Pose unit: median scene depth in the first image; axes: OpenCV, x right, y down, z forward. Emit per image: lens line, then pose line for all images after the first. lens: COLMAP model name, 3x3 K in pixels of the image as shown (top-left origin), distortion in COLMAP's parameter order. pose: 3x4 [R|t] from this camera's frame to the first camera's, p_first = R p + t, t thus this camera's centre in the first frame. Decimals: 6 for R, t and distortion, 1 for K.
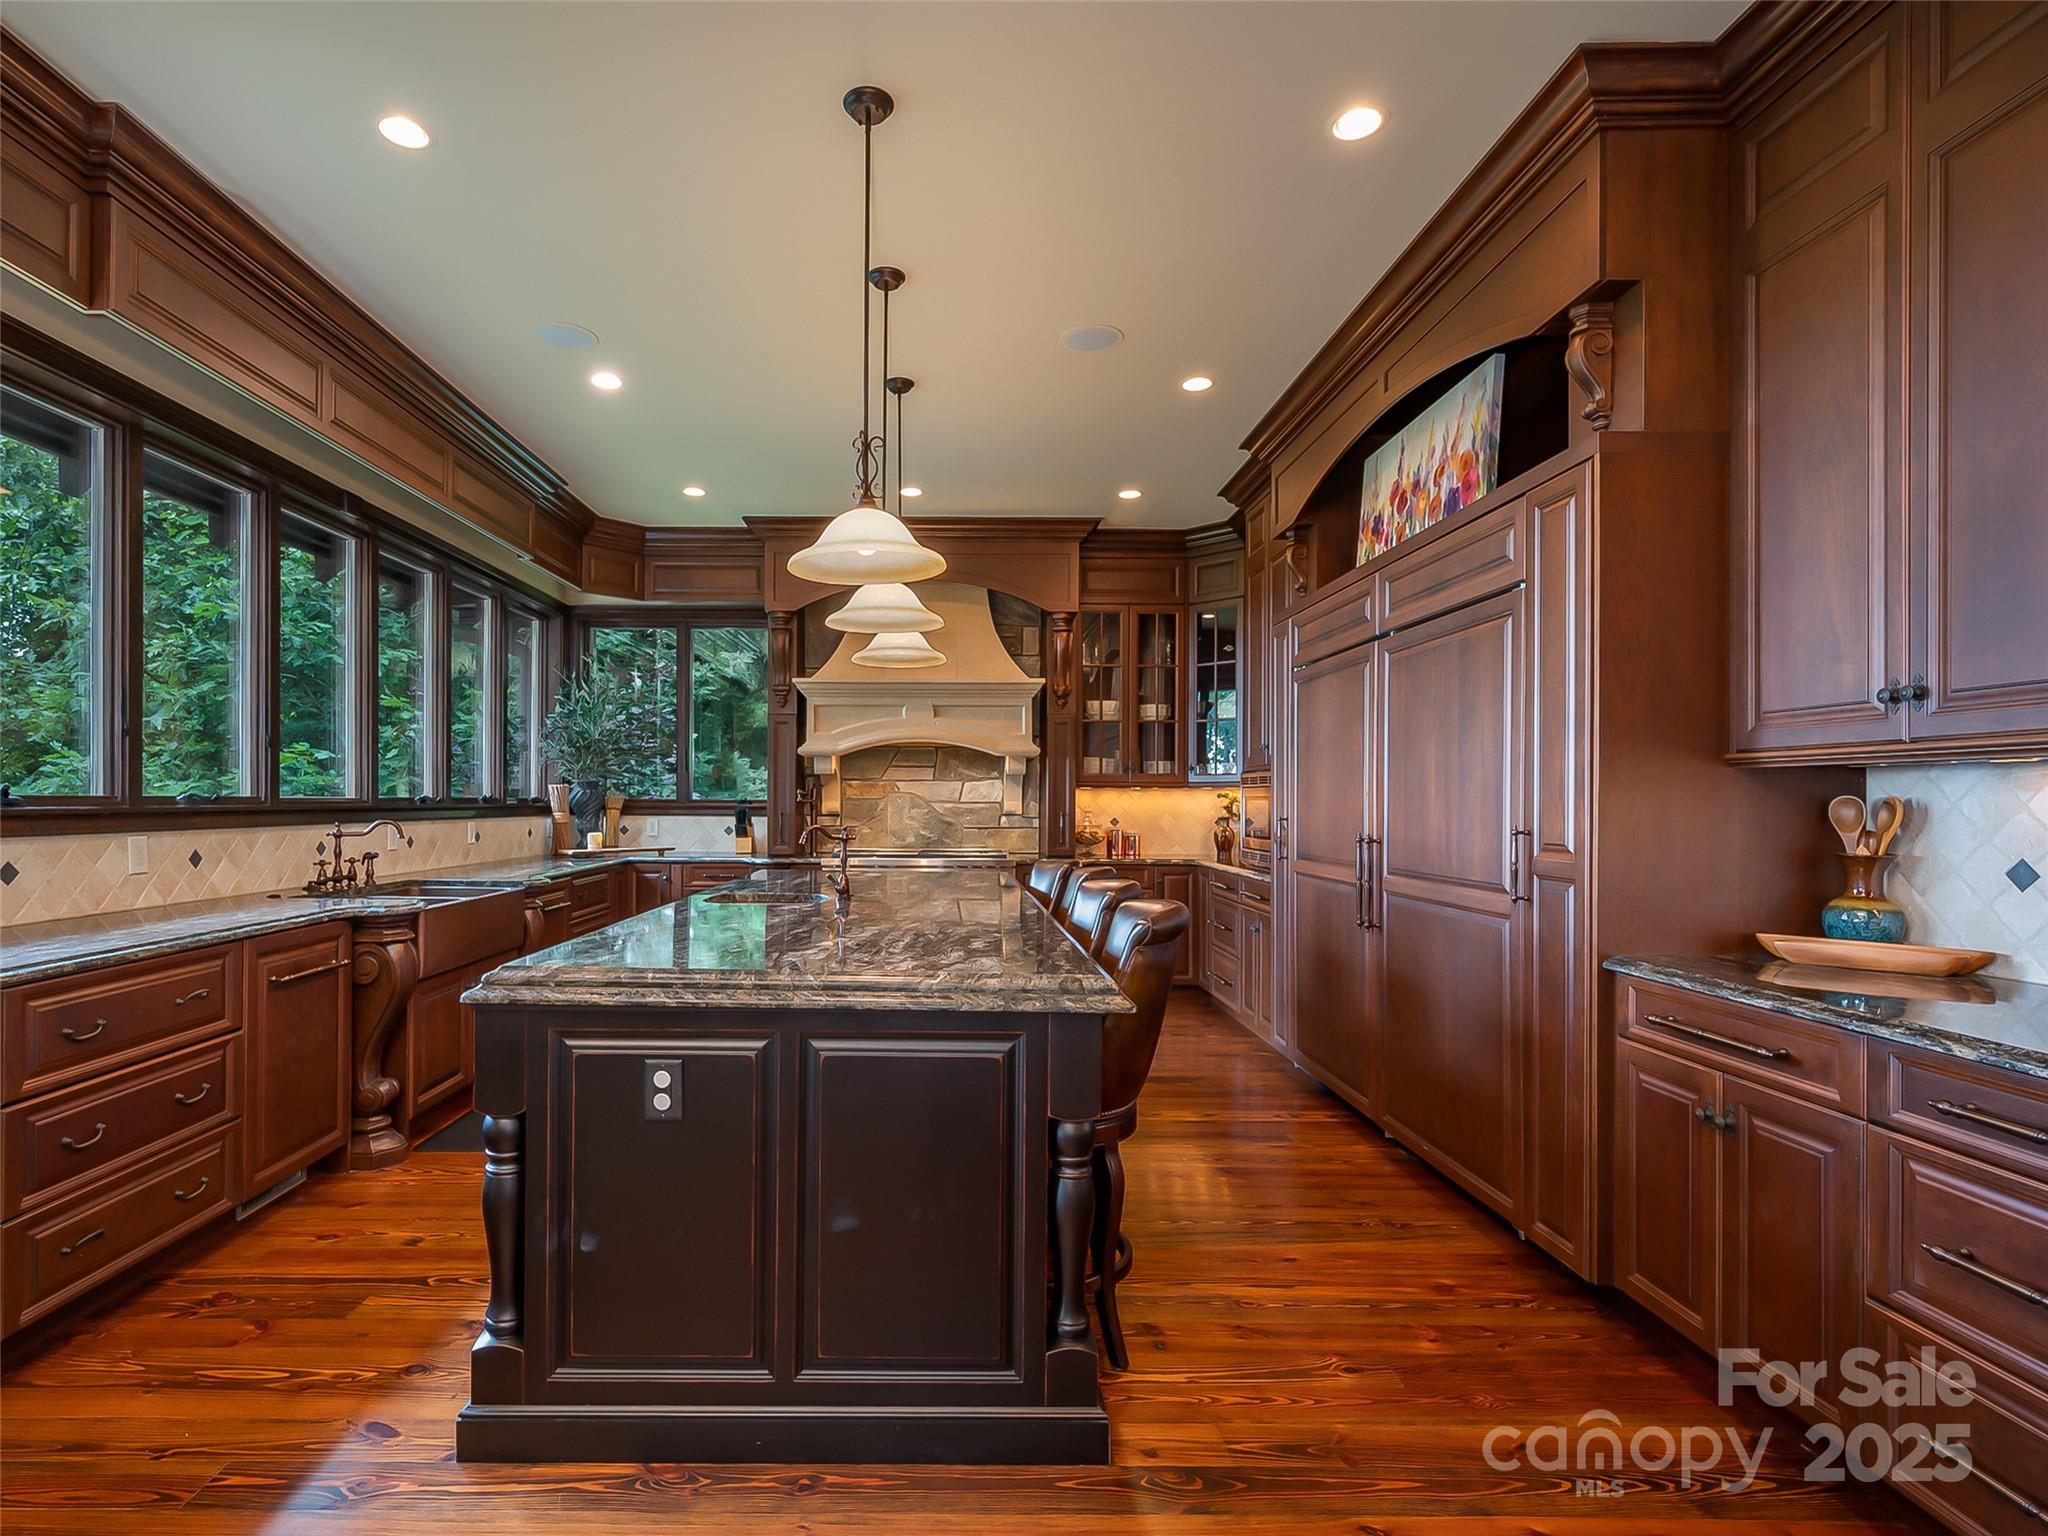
lens RADIAL K [[1019.7, 0, 925.2], [0, 1019.7, 793.2], [0, 0, 1]] dist [-0.000285, 0.000672]
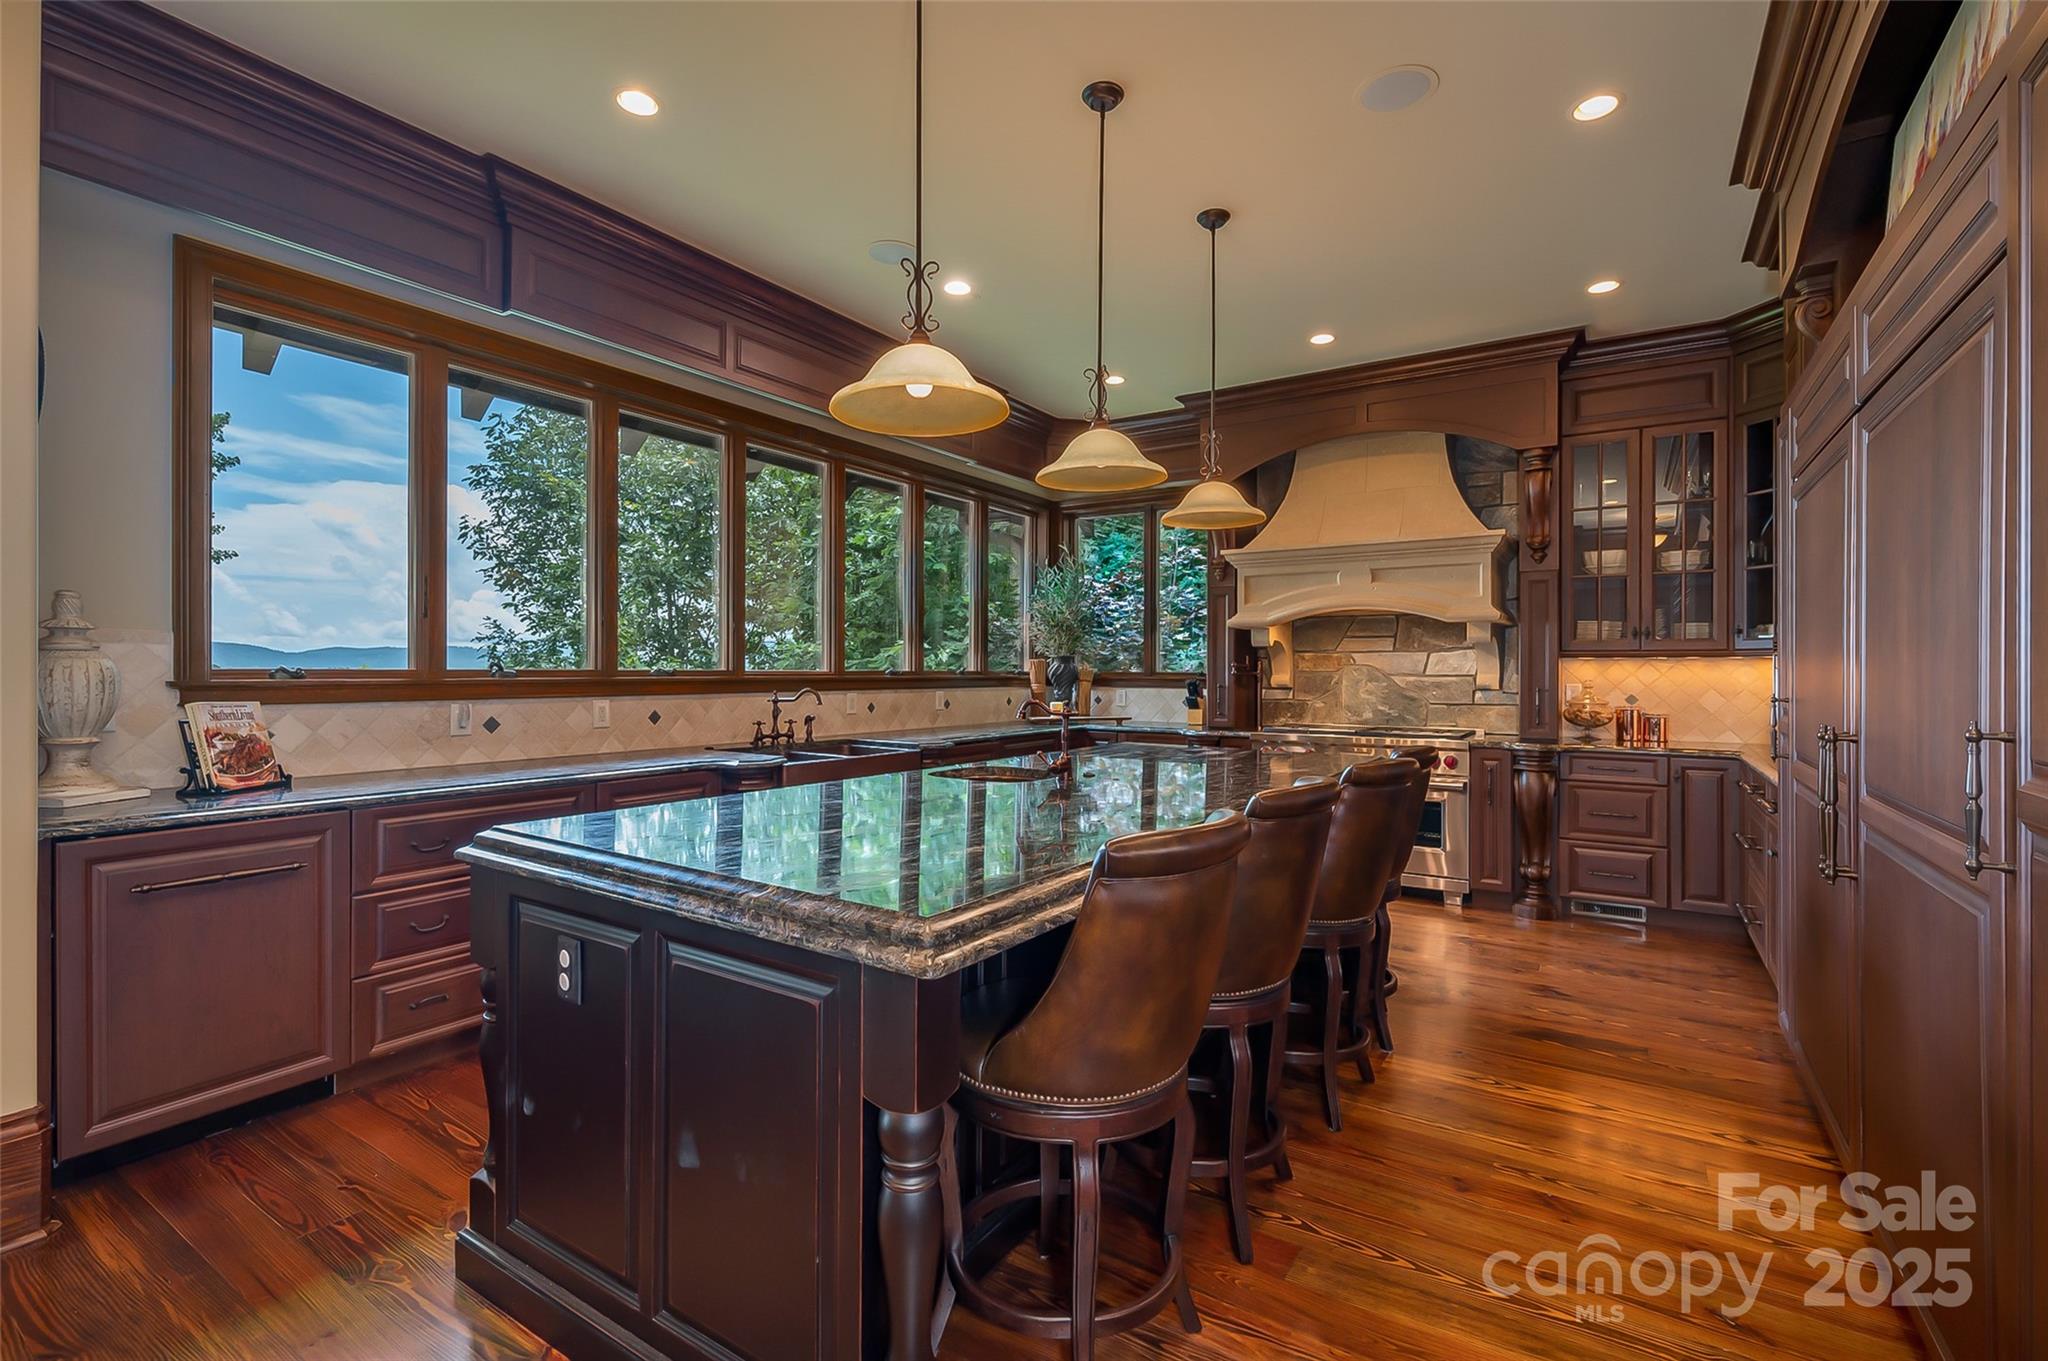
lens RADIAL K [[898.1, 0, 1031.5], [0, 898.1, 666.4], [0, 0, 1]] dist [-0.002226, 0.000321]
pose [[0.845520, -0.004040, -0.533928, 0.172230], [0.003755, 0.999992, -0.001620, 0.001074], [0.533930, -0.000635, 0.845528, 0.151784]]
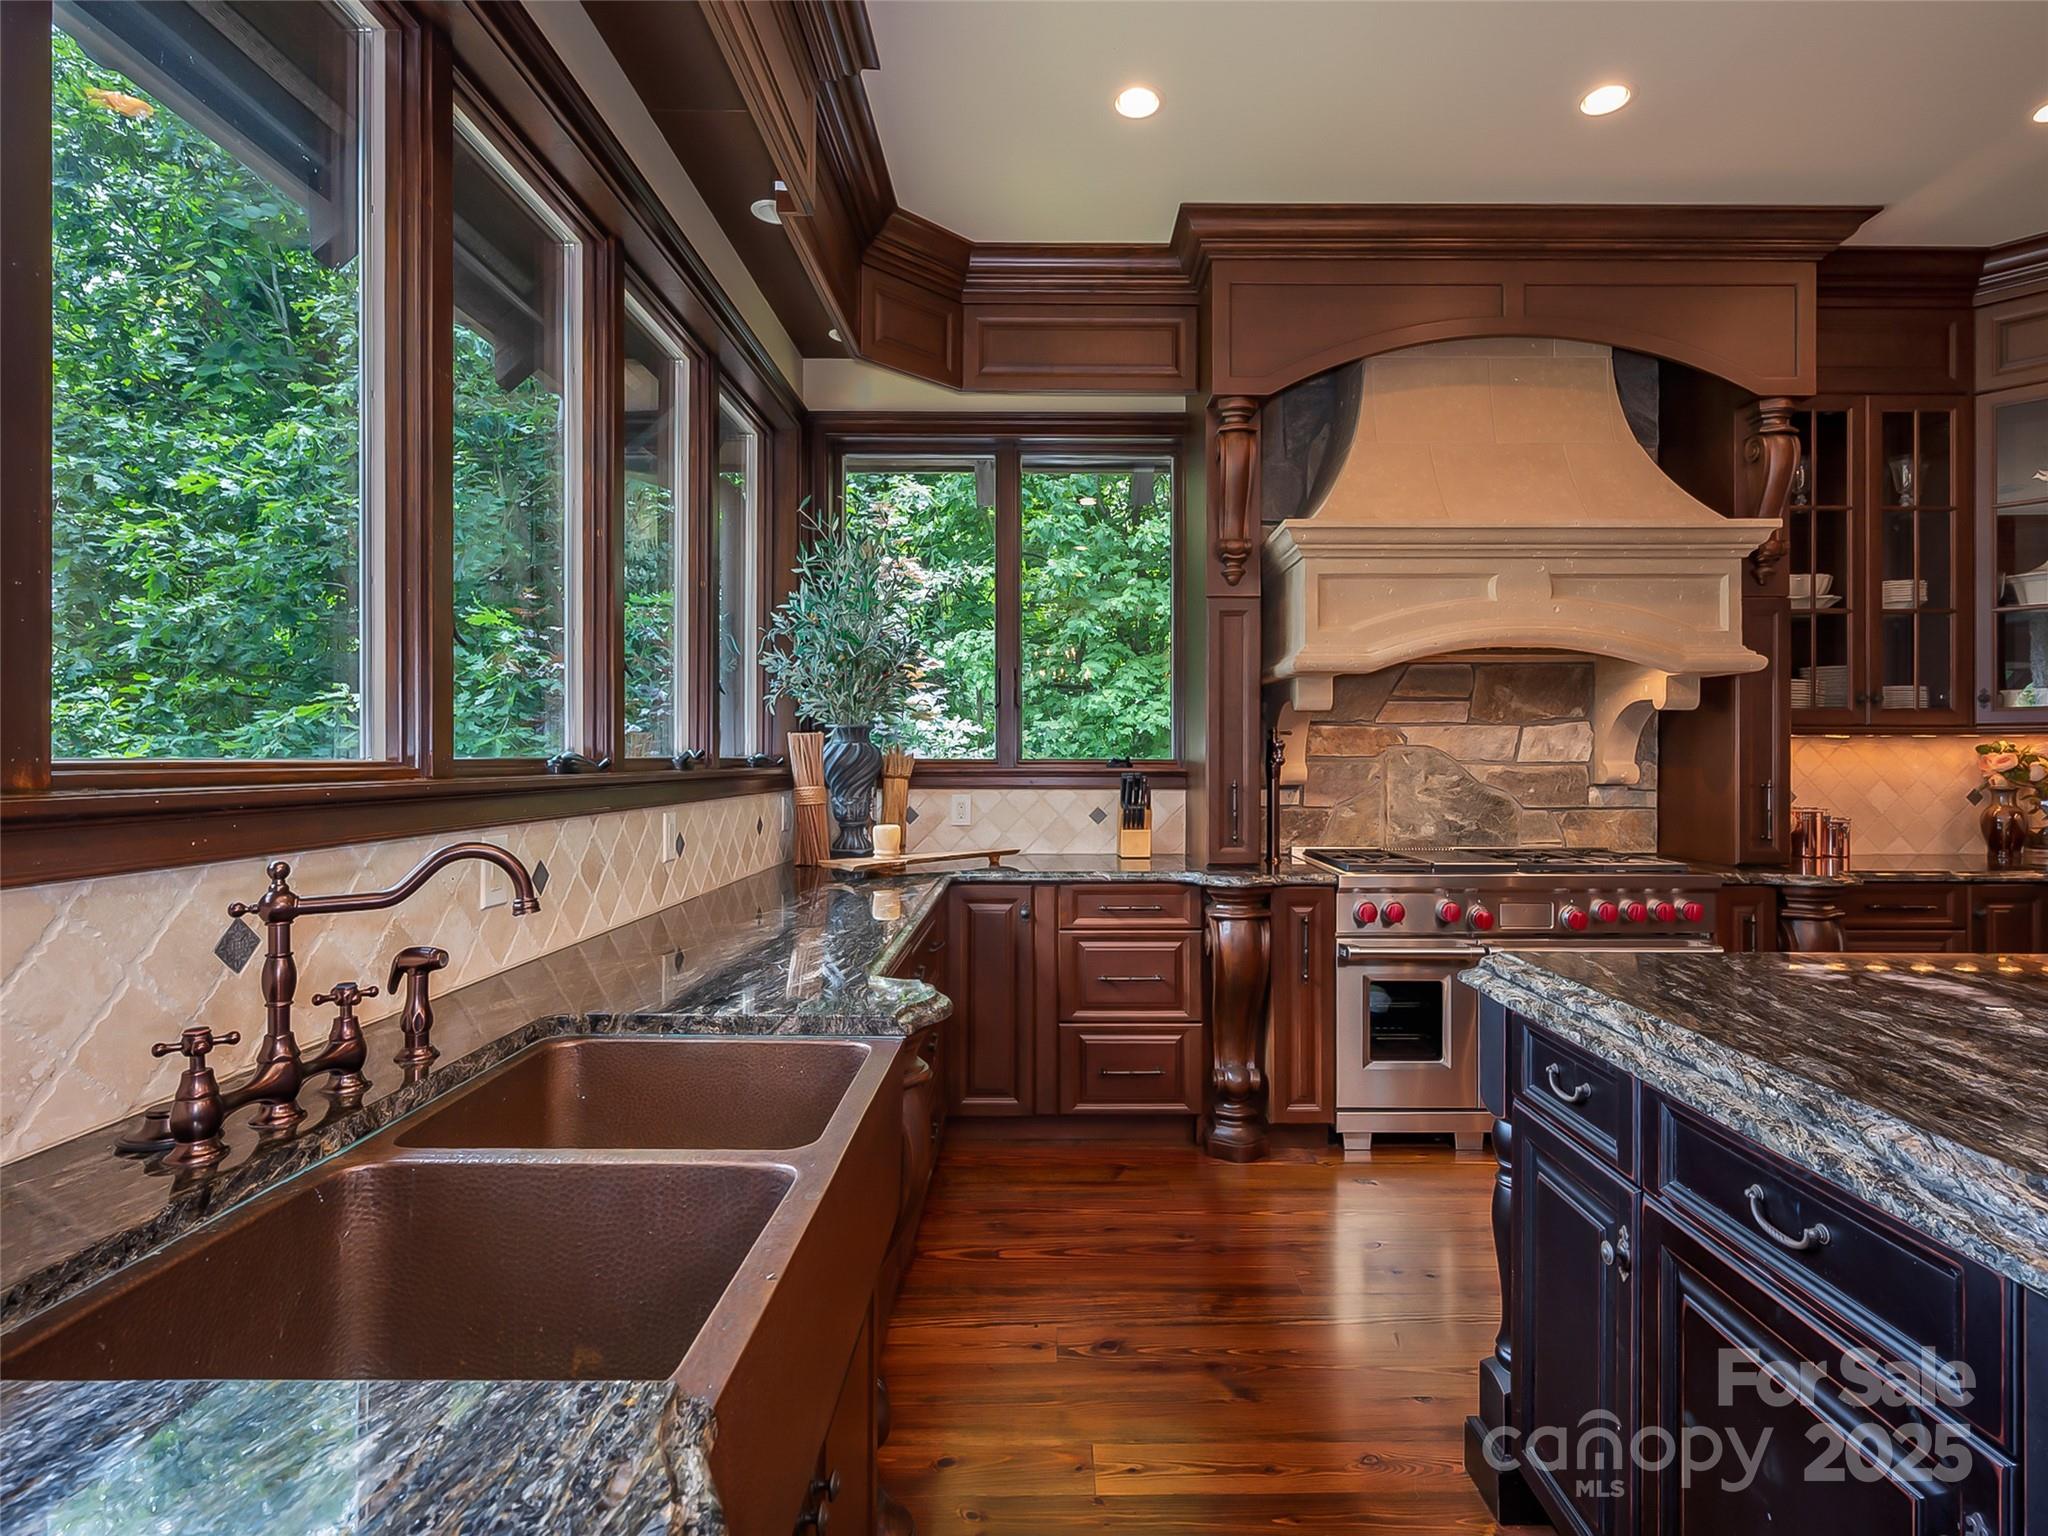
lens RADIAL K [[1019.7, 0, 1041.2], [0, 1019.7, 760.8], [0, 0, 1]] dist [-0.000285, 0.000672]
pose [[0.999808, -0.004799, 0.018998, -0.248381], [0.004651, 0.999959, 0.007792, 0.002366], [-0.019035, -0.007702, 0.999789, 0.470955]]
